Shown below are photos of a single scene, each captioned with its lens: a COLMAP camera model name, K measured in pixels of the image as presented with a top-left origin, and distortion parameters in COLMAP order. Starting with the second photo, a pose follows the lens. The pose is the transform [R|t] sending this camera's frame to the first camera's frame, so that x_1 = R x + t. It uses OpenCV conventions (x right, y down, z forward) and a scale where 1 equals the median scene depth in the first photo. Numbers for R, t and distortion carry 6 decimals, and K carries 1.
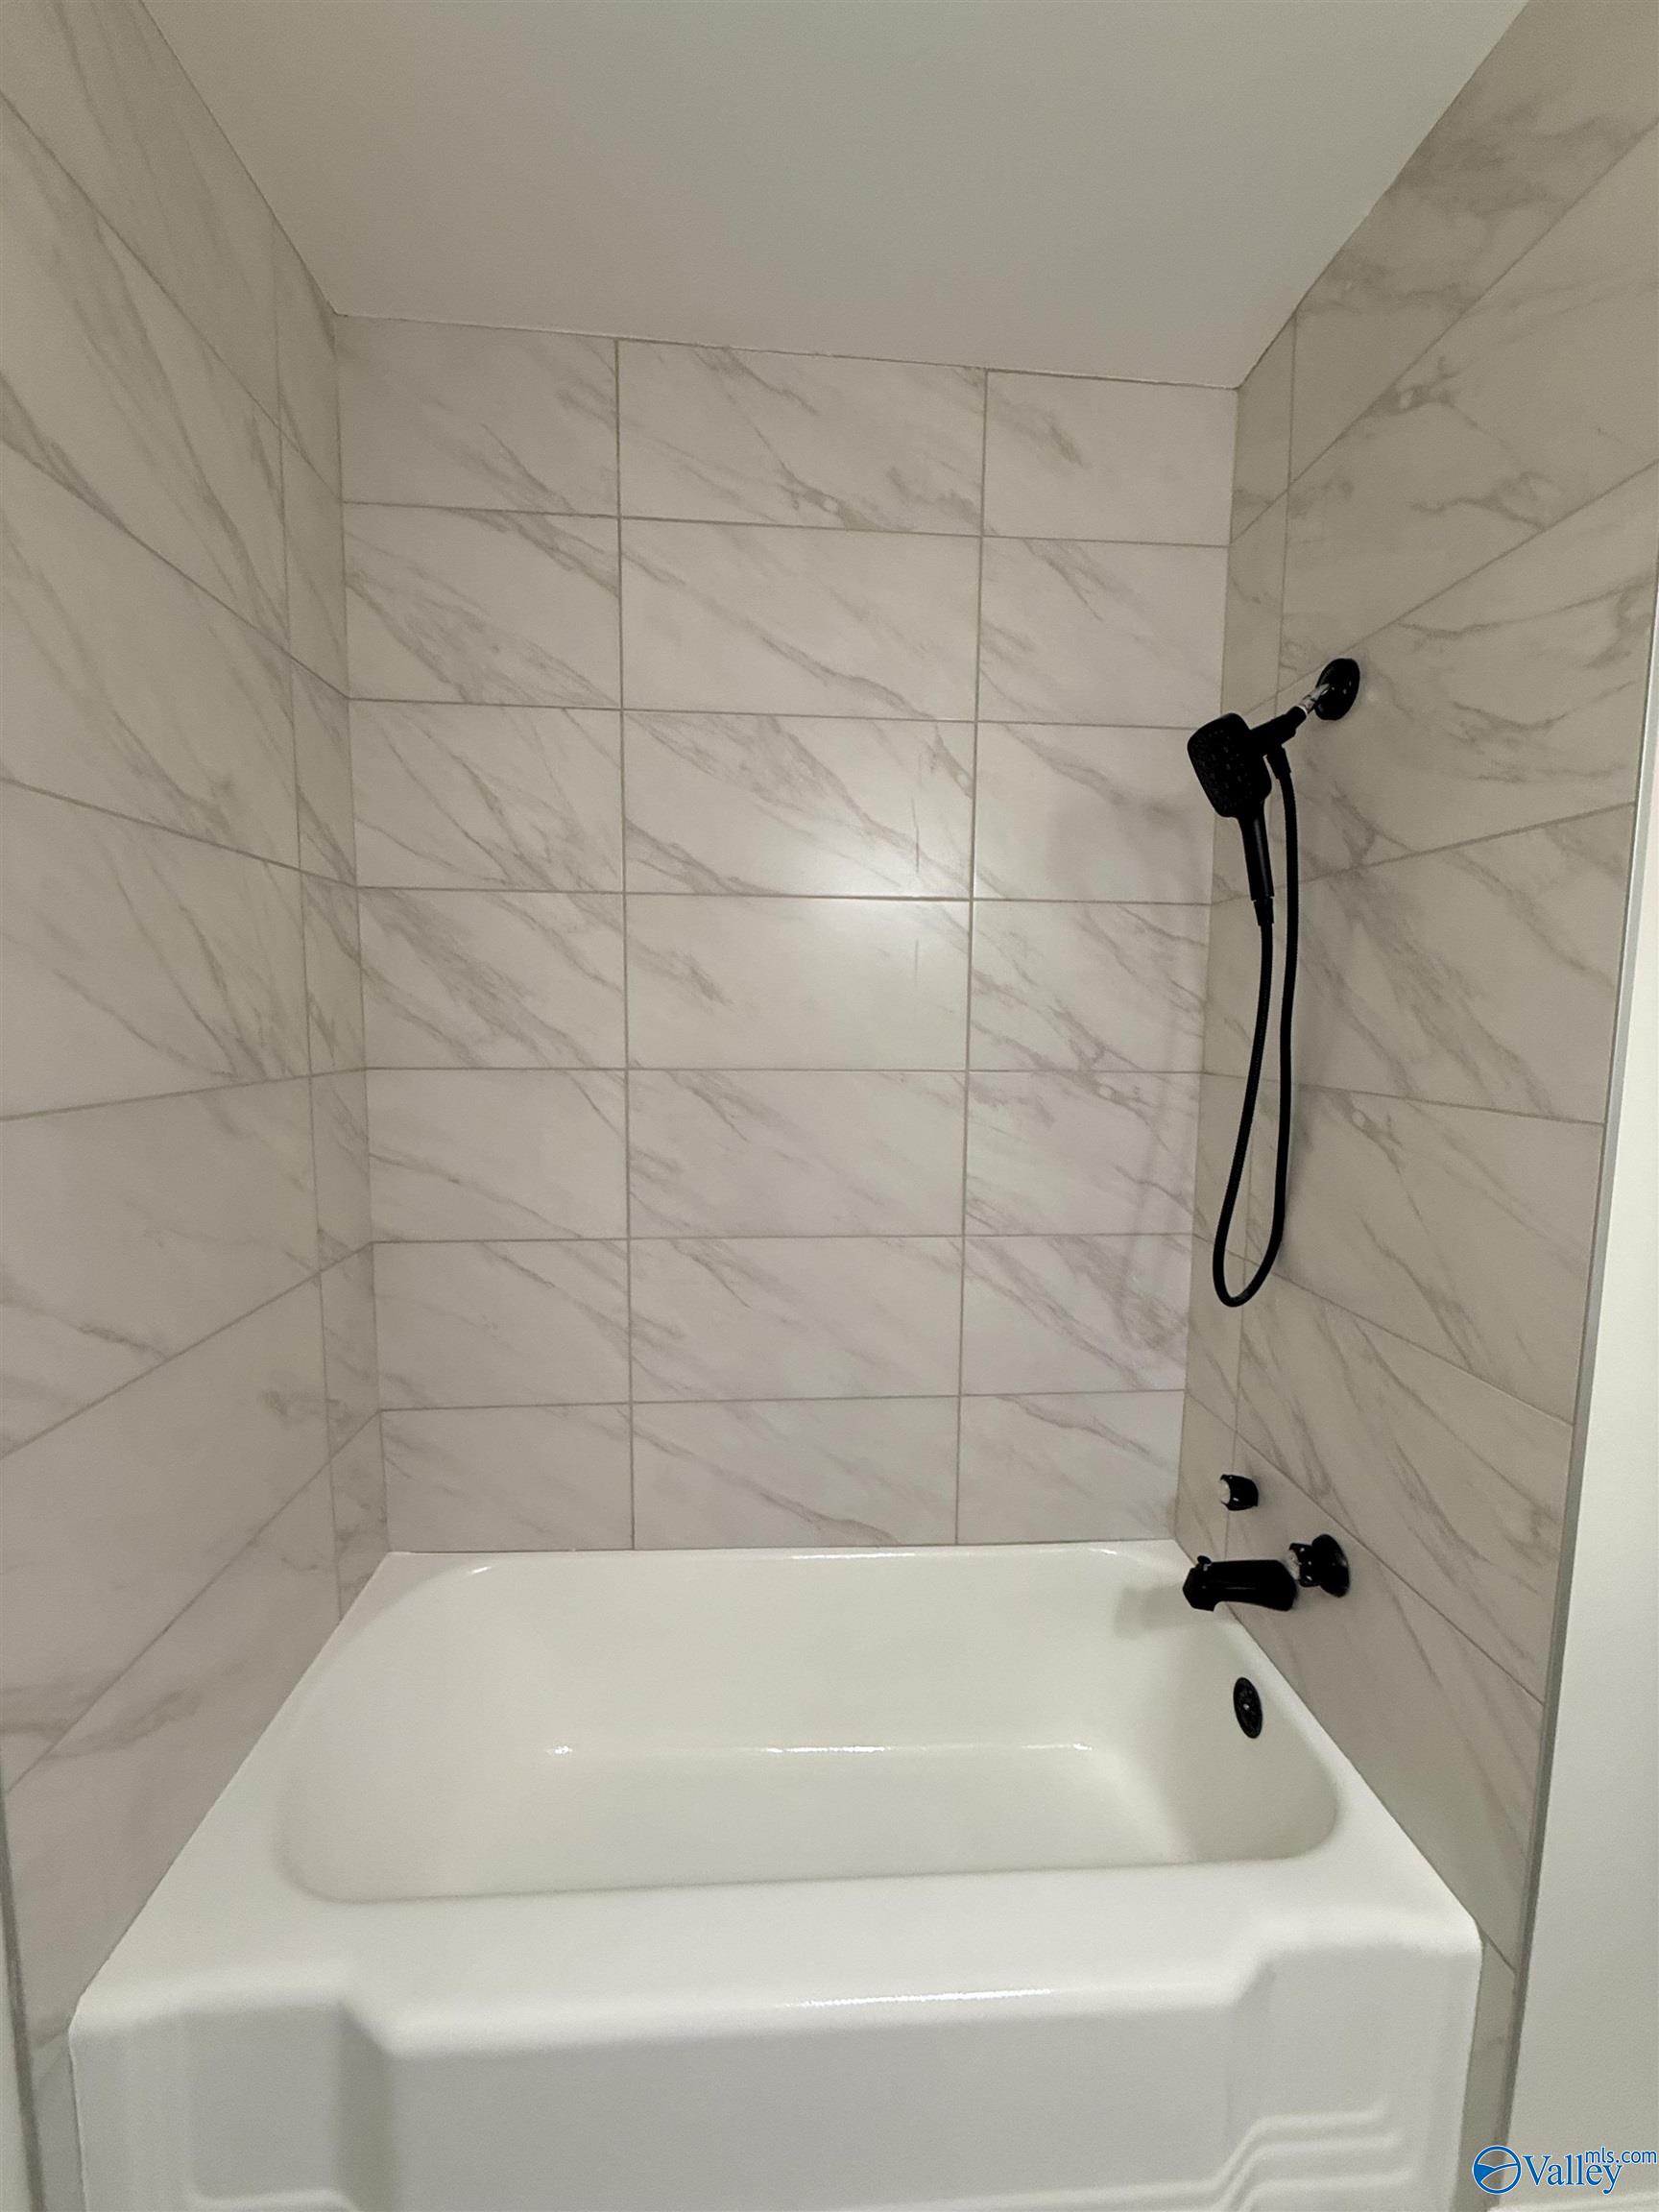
lens RADIAL K [[886.2, 0, 829.5], [0, 886.2, 1107.5], [0, 0, 1]] dist [-0.007443, -0.000097]
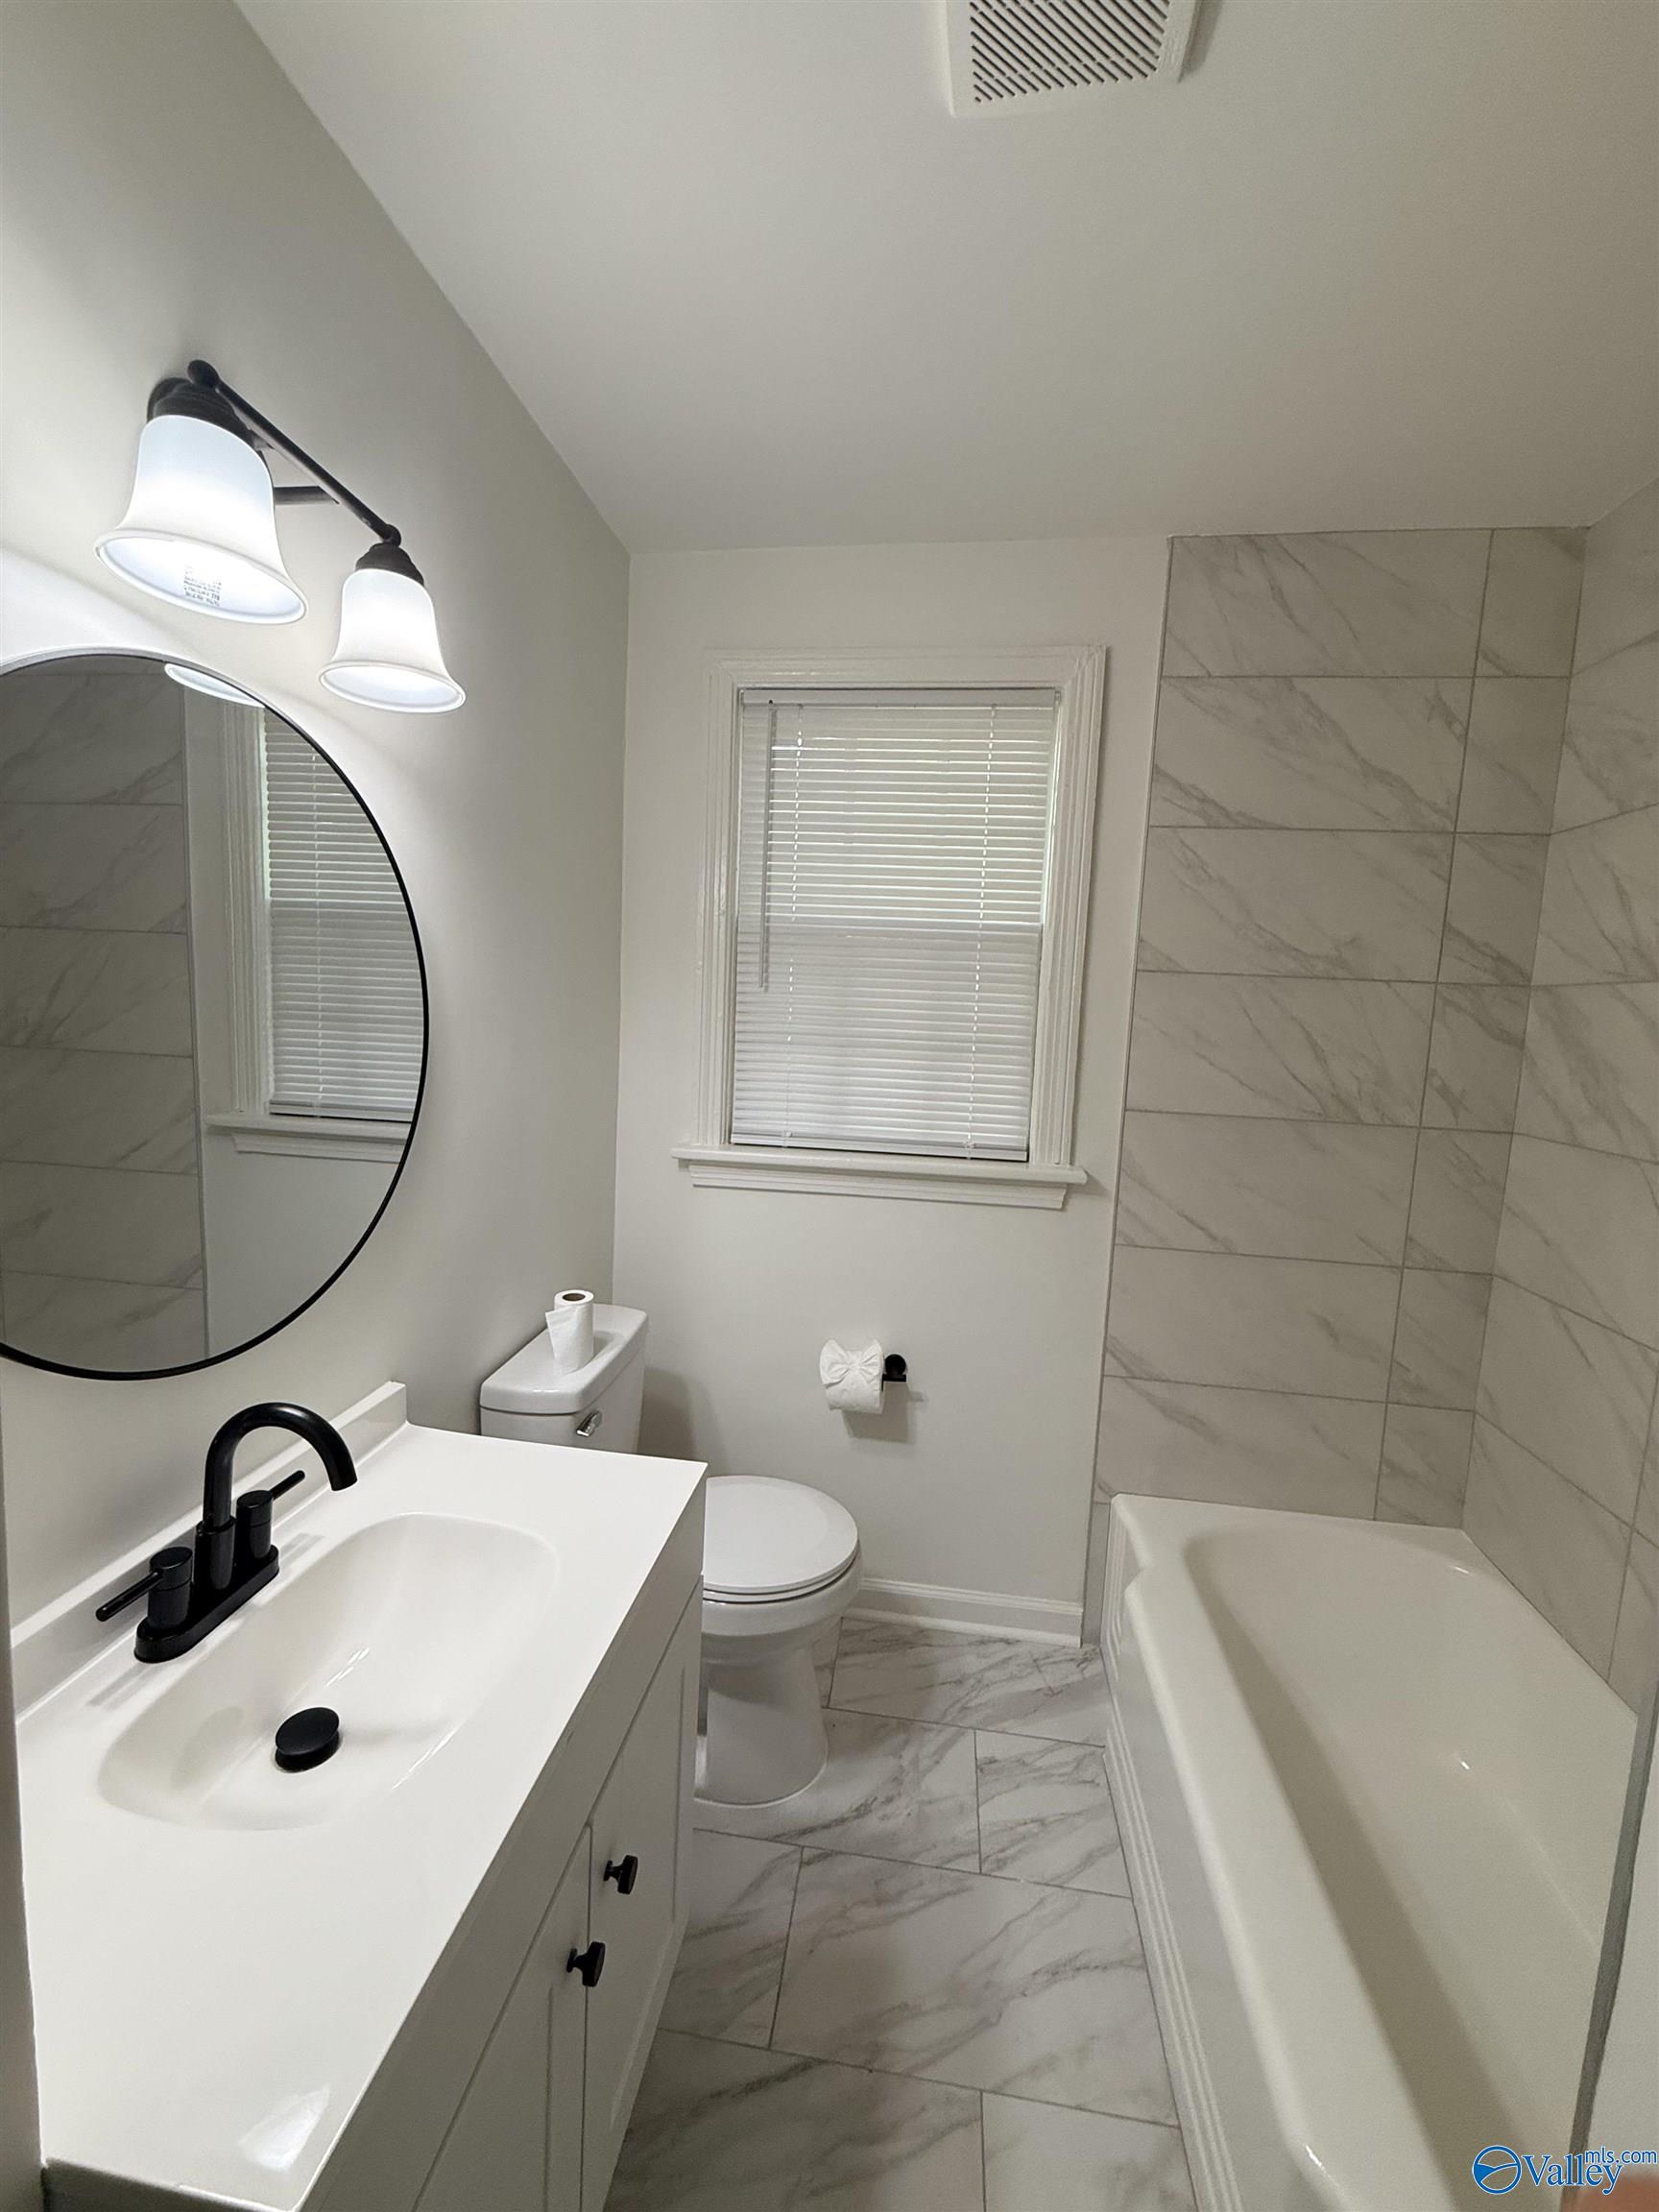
lens RADIAL K [[886.2, 0, 834.7], [0, 886.2, 1105.7], [0, 0, 1]] dist [-0.007443, -0.000097]
pose [[-0.201674, 0.088270, -0.975467, 0.859576], [-0.149842, 0.981427, 0.119789, -0.088239], [0.967923, 0.170324, -0.184702, 0.318064]]
